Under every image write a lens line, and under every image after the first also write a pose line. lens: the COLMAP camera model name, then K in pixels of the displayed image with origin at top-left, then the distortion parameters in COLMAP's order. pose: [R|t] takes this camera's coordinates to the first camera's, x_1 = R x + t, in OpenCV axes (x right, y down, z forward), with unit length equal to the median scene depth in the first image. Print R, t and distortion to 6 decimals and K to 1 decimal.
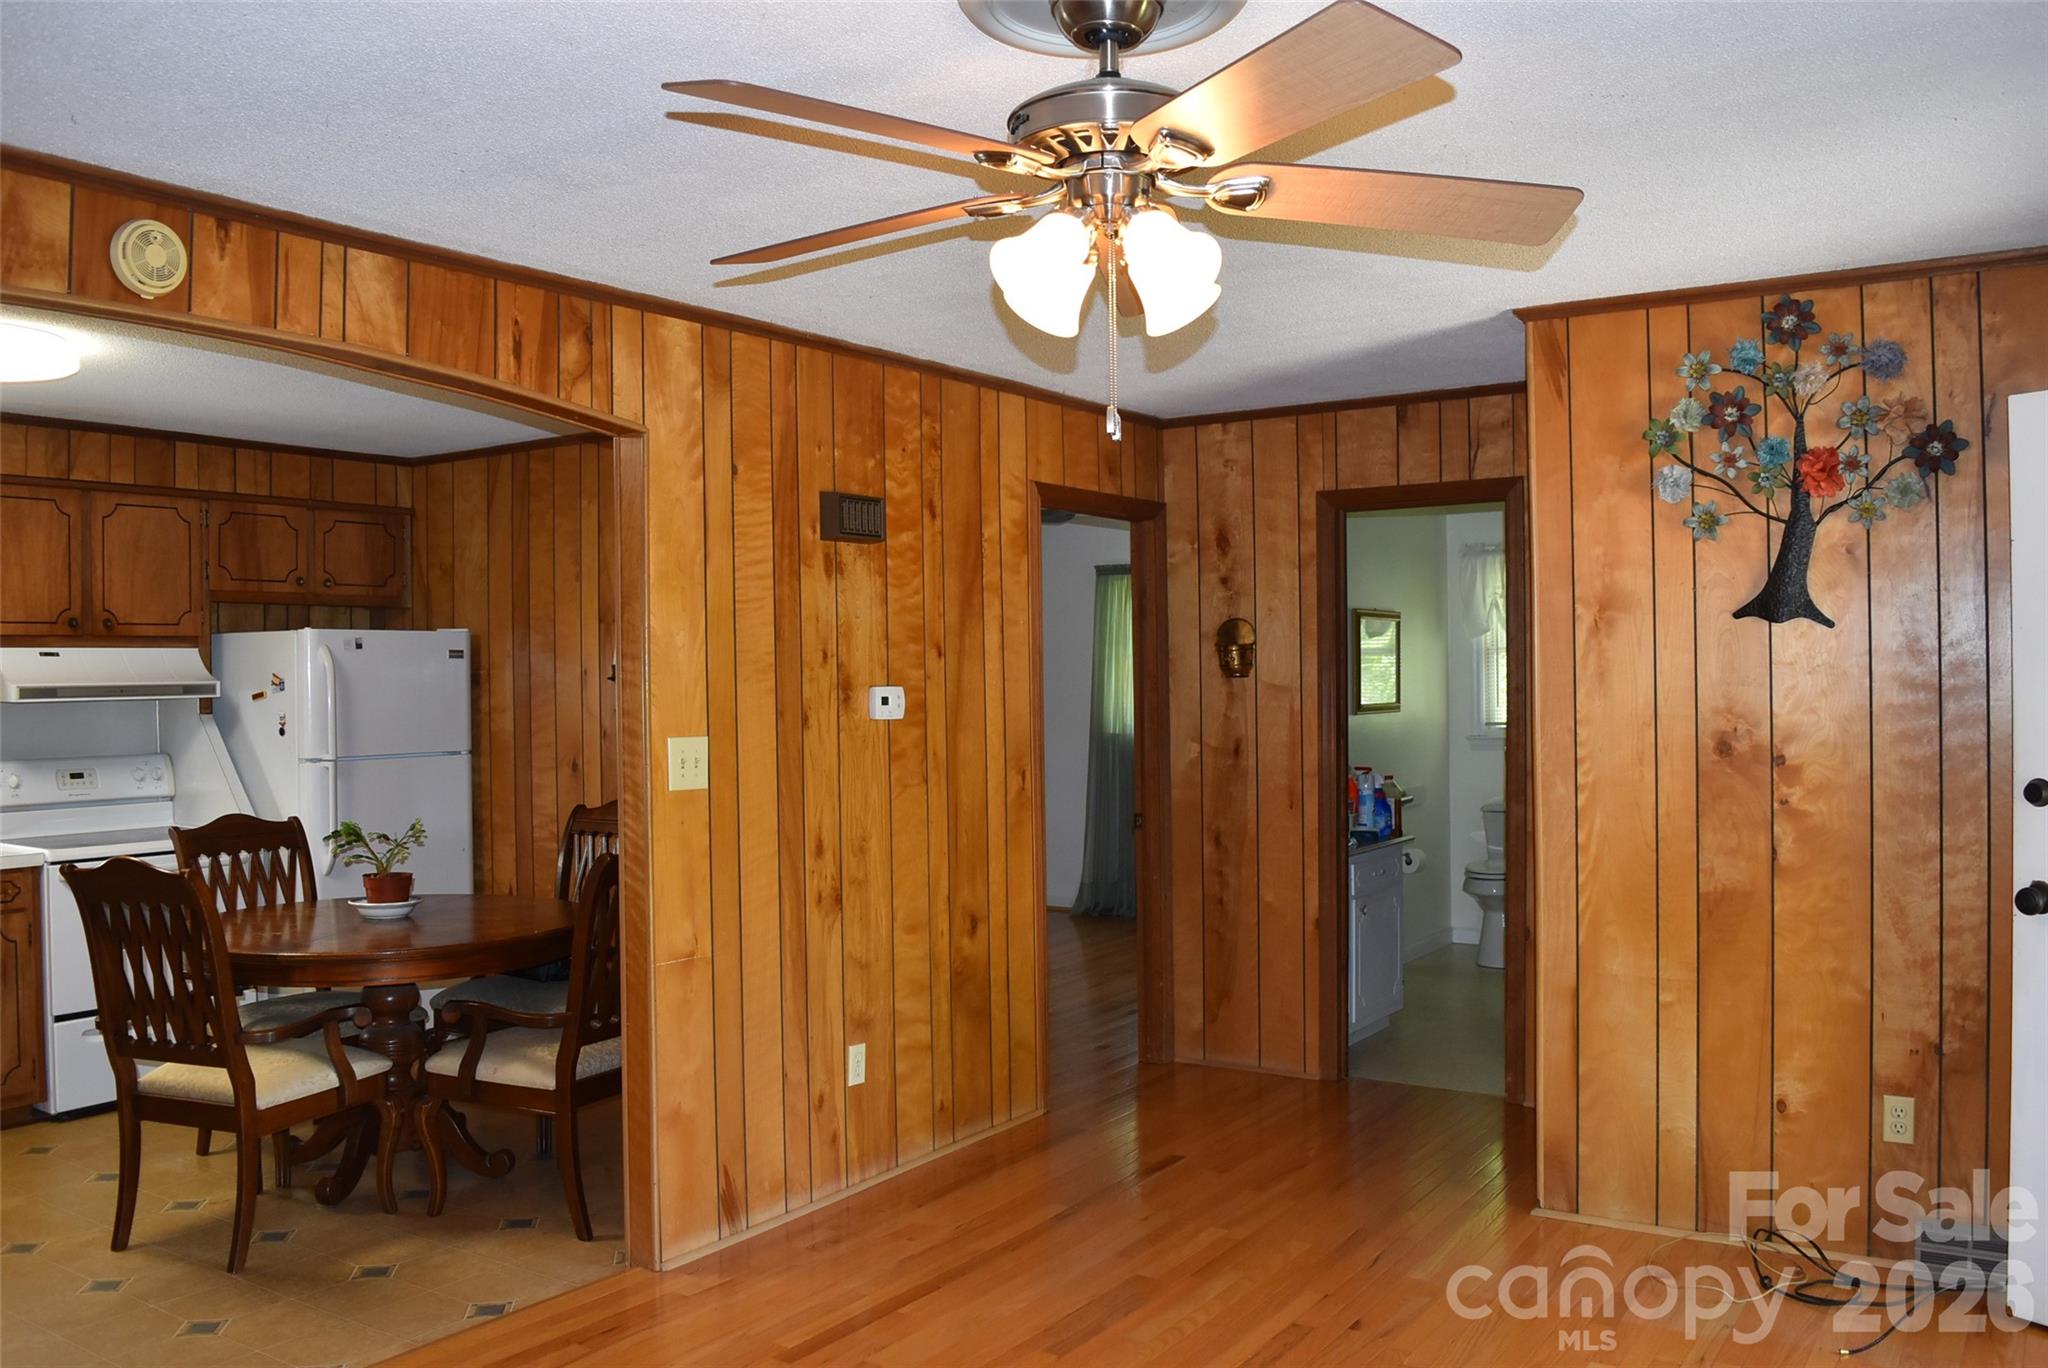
lens RADIAL K [[1624.6, 0, 1016.2], [0, 1624.6, 684.1], [0, 0, 1]] dist [-0.099802, 0.012942]
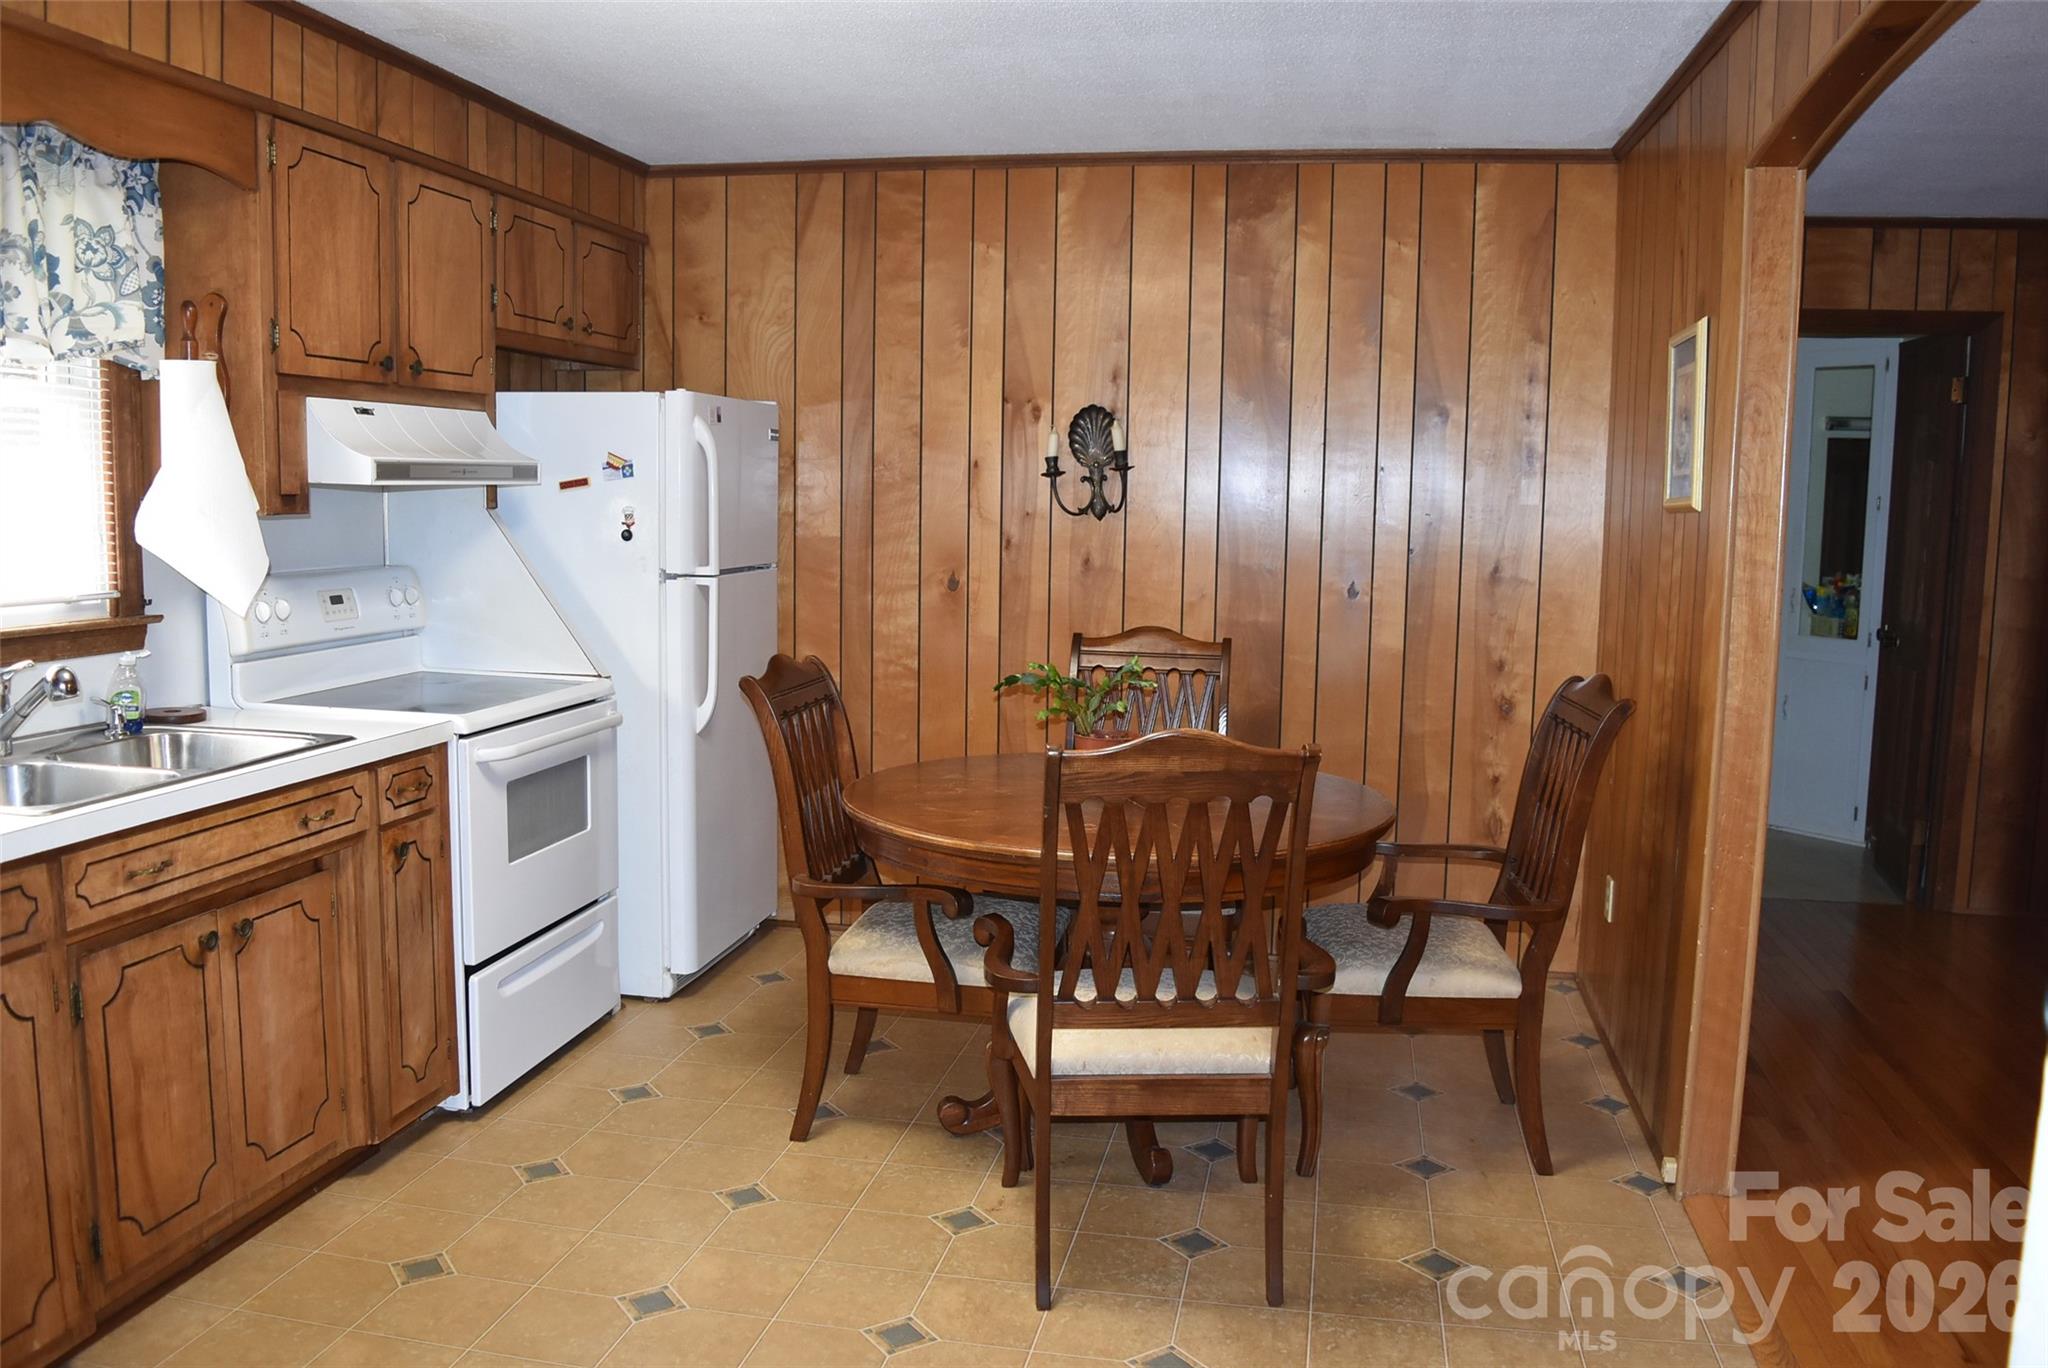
lens RADIAL K [[1624.6, 0, 1021.3], [0, 1624.6, 673.3], [0, 0, 1]] dist [-0.099802, 0.012942]
pose [[0.923715, -0.015230, 0.382778, -0.581688], [-0.025483, 0.994553, 0.101066, 0.014041], [-0.382232, -0.103111, 0.918296, 0.270470]]
